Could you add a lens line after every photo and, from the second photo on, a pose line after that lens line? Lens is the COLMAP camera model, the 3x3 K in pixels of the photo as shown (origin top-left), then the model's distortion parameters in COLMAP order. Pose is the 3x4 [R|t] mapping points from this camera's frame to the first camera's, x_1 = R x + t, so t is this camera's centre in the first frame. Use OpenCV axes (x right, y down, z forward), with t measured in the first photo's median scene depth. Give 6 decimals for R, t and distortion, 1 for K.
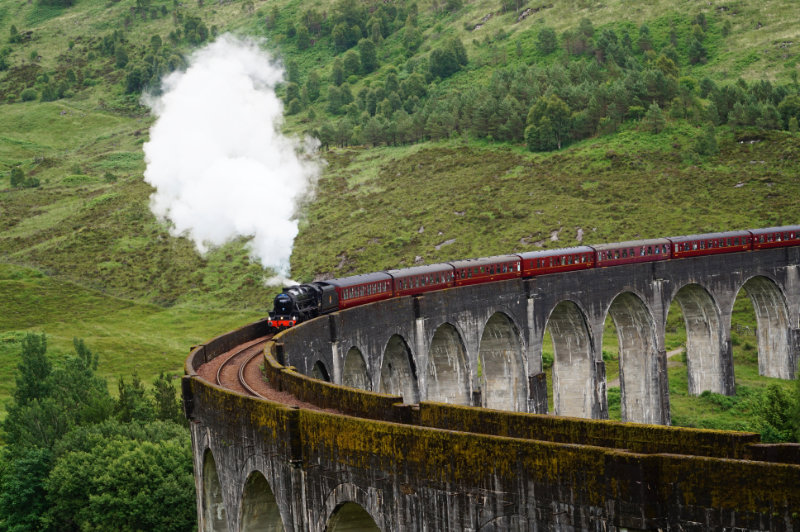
lens RADIAL K [[2468.6, 0, 400.4], [0, 2468.6, 261.1], [0, 0, 1]] dist [-0.020737, 0.000000]
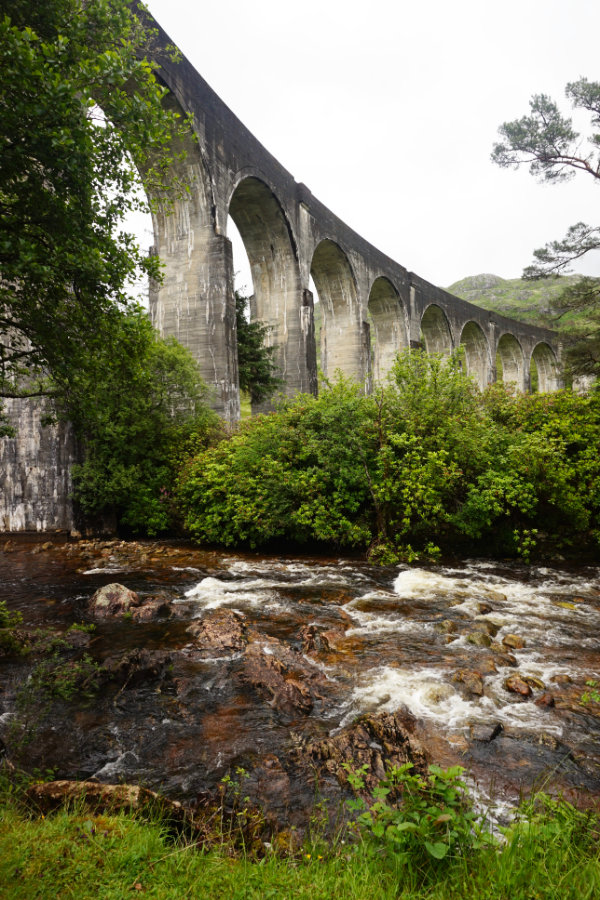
lens RADIAL K [[612.4, 0, 301.2], [0, 612.4, 450.1], [0, 0, 1]] dist [0.002434, 0.000294]
pose [[0.991729, 0.023393, -0.126203, 0.040513], [-0.026004, 0.999480, -0.019087, 0.126972], [0.125691, 0.022211, 0.991821, 0.729910]]
